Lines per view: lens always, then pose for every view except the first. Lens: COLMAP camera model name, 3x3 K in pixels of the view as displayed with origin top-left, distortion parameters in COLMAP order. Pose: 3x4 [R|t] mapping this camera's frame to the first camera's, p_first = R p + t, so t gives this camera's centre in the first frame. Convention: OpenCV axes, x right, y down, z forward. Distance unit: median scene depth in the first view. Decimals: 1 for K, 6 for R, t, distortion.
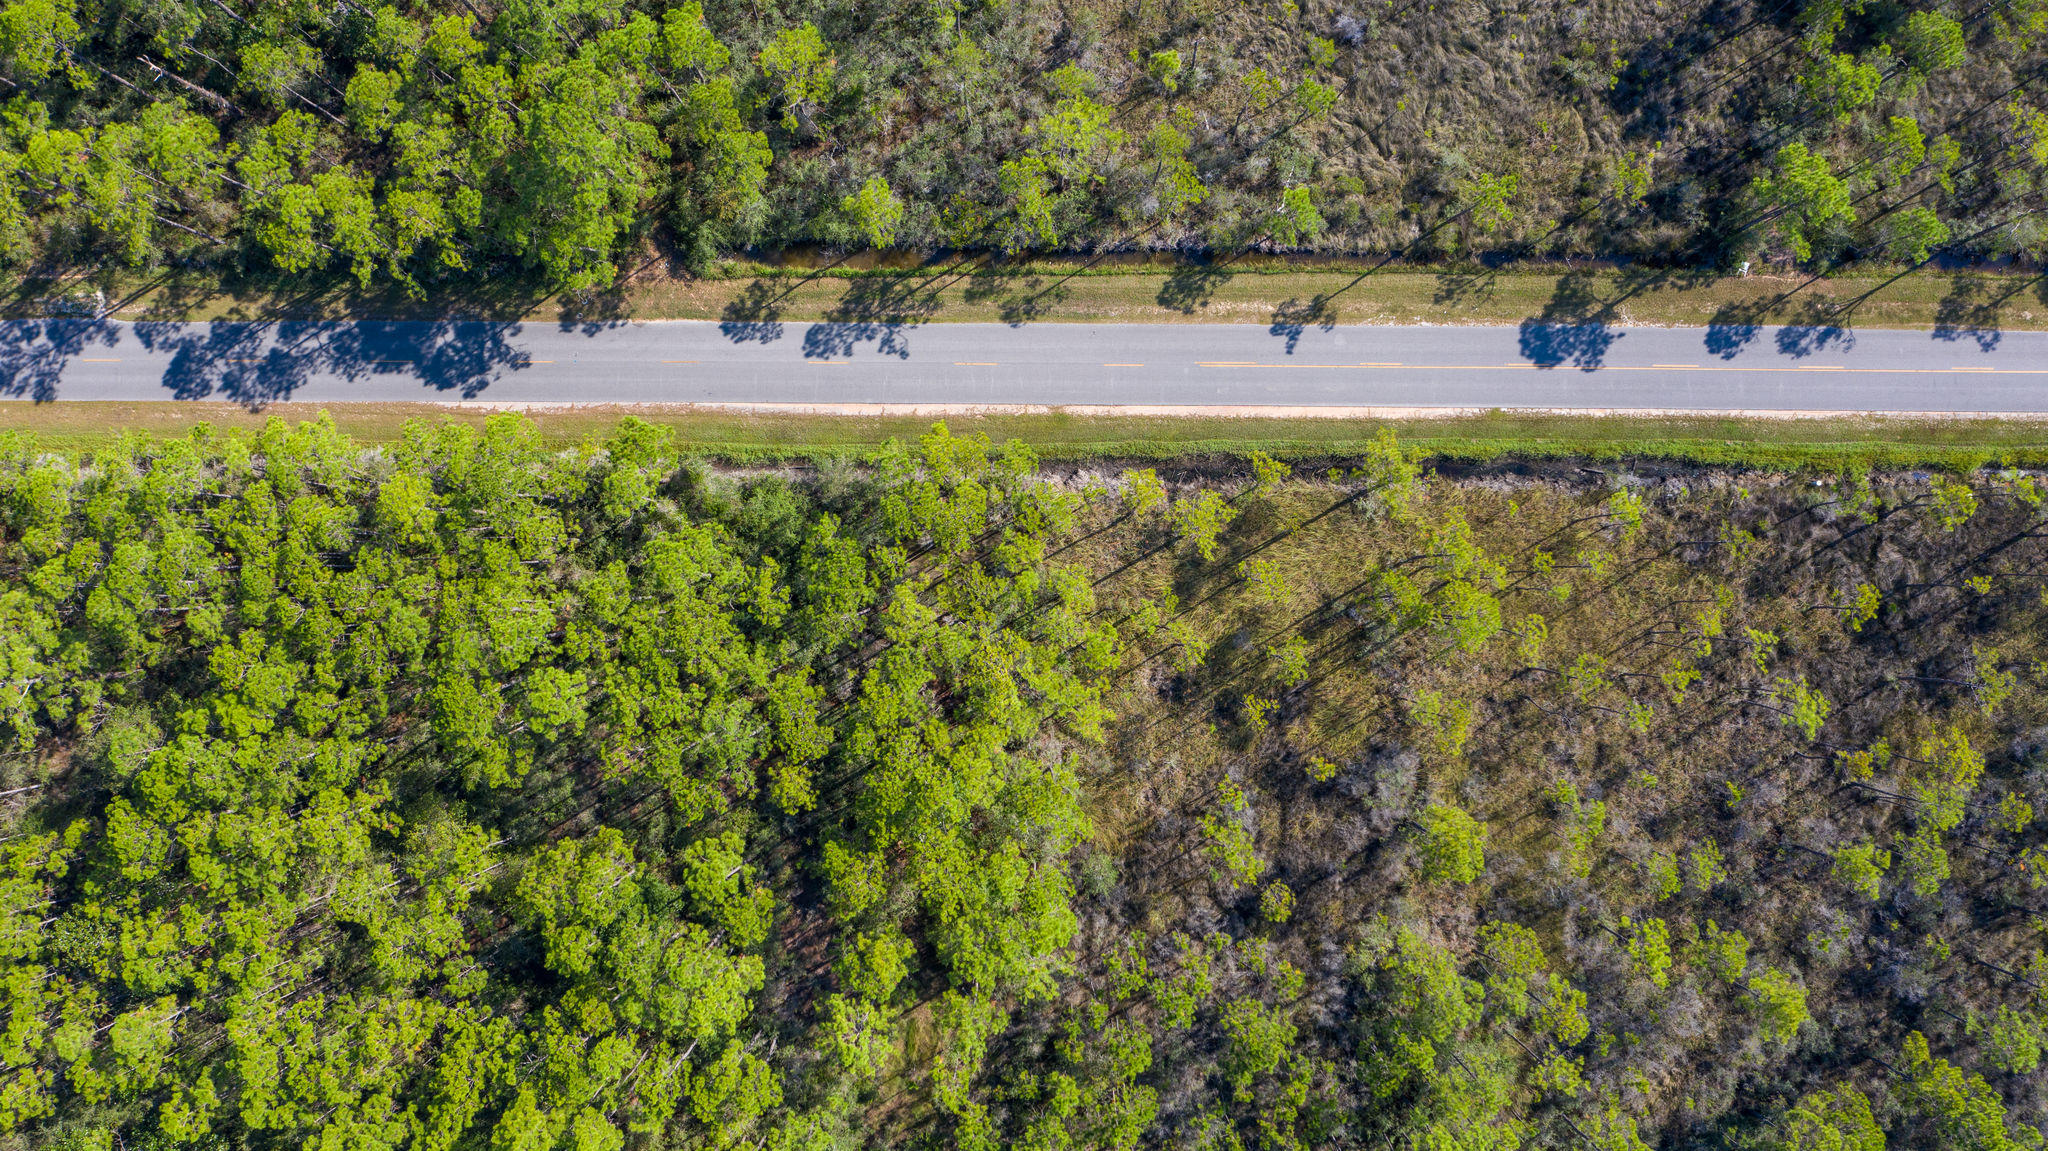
lens RADIAL K [[1649.6, 0, 1026.8], [0, 1649.6, 572.9], [0, 0, 1]] dist [-0.024327, 0.004897]
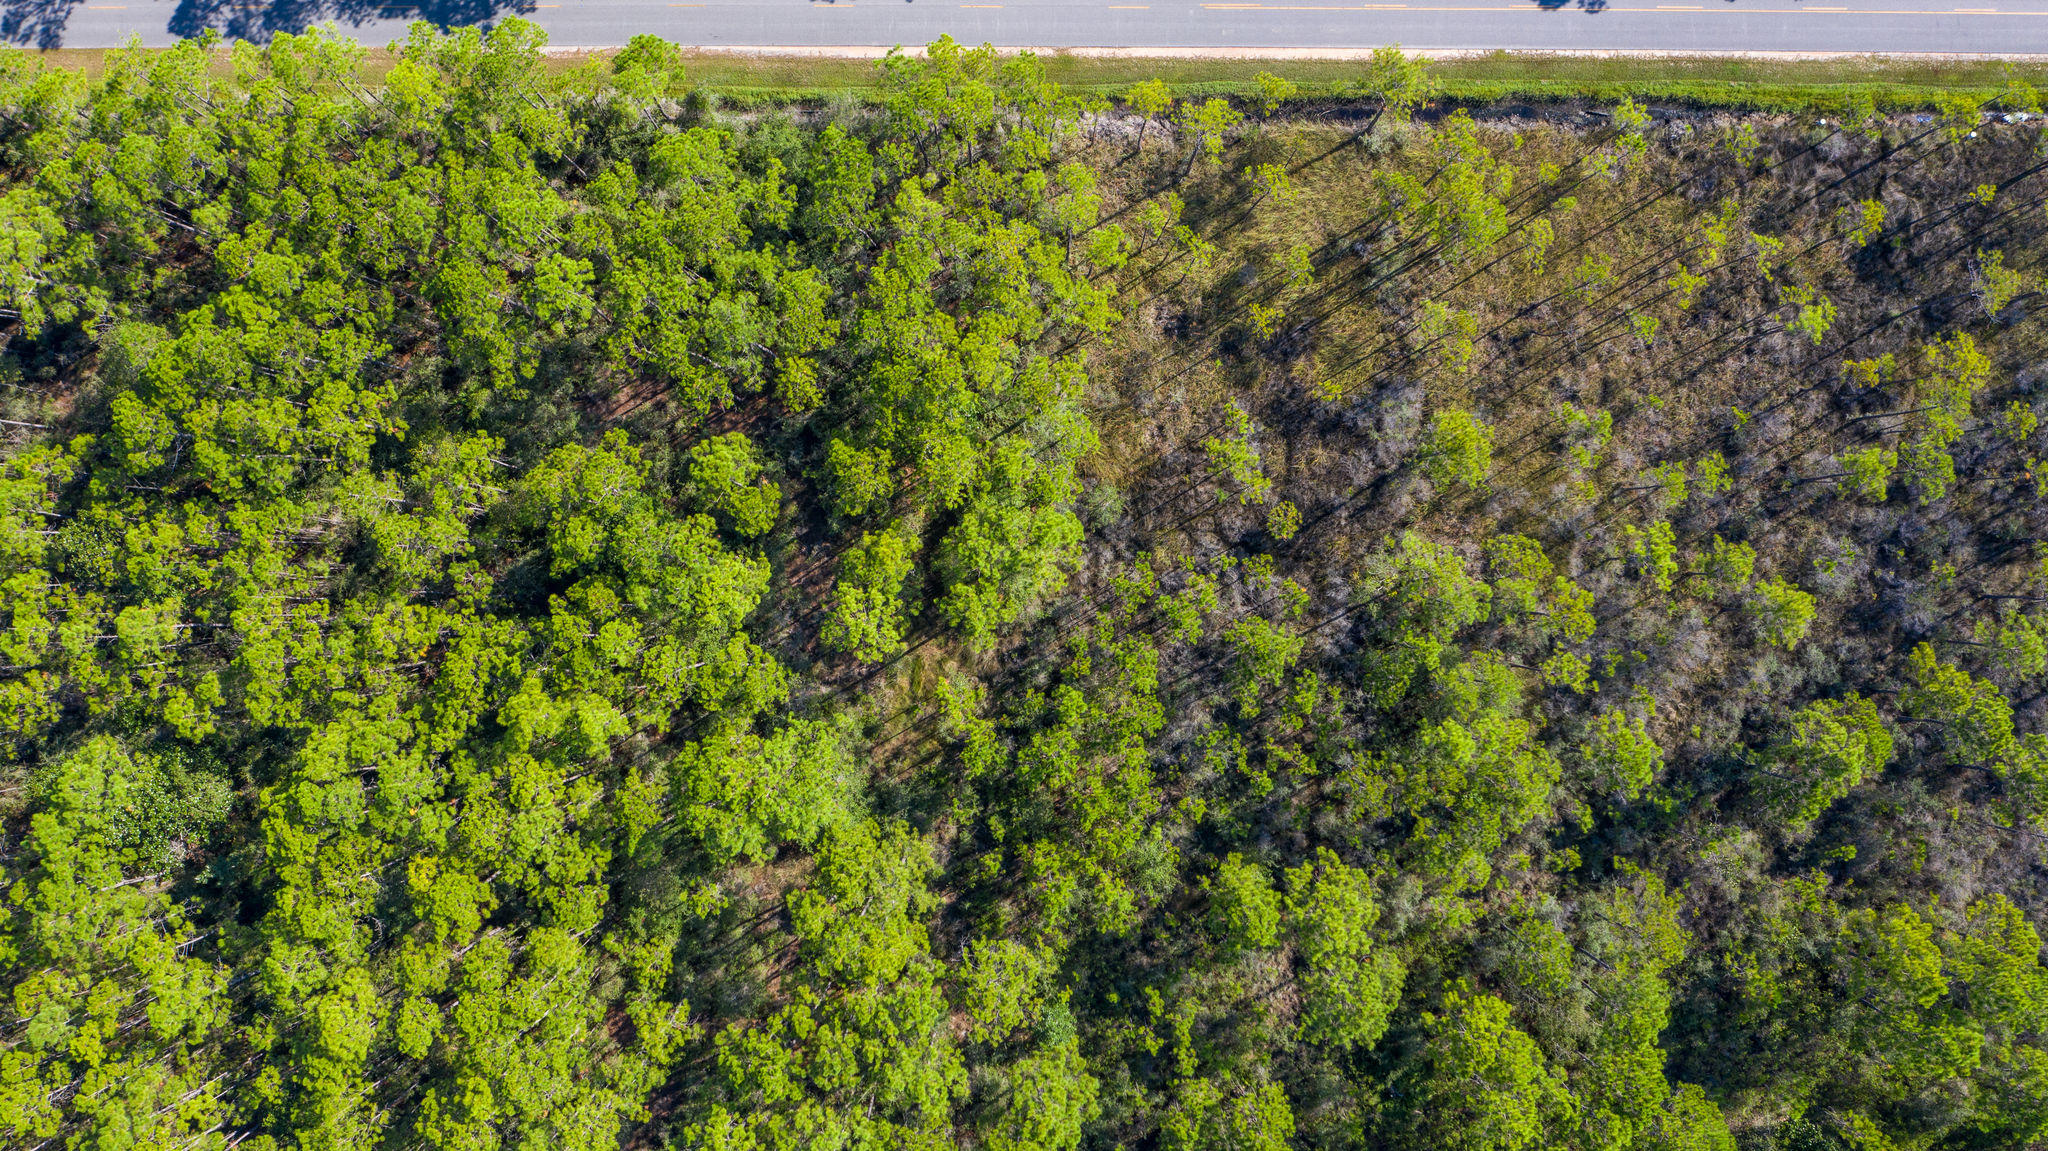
lens RADIAL K [[1649.6, 0, 1025.2], [0, 1649.6, 585.4], [0, 0, 1]] dist [-0.024327, 0.004897]
pose [[0.999998, -0.000019, 0.001939, -0.006366], [0.000014, 0.999996, 0.002752, 0.225805], [-0.001939, -0.002752, 0.999994, -0.000200]]
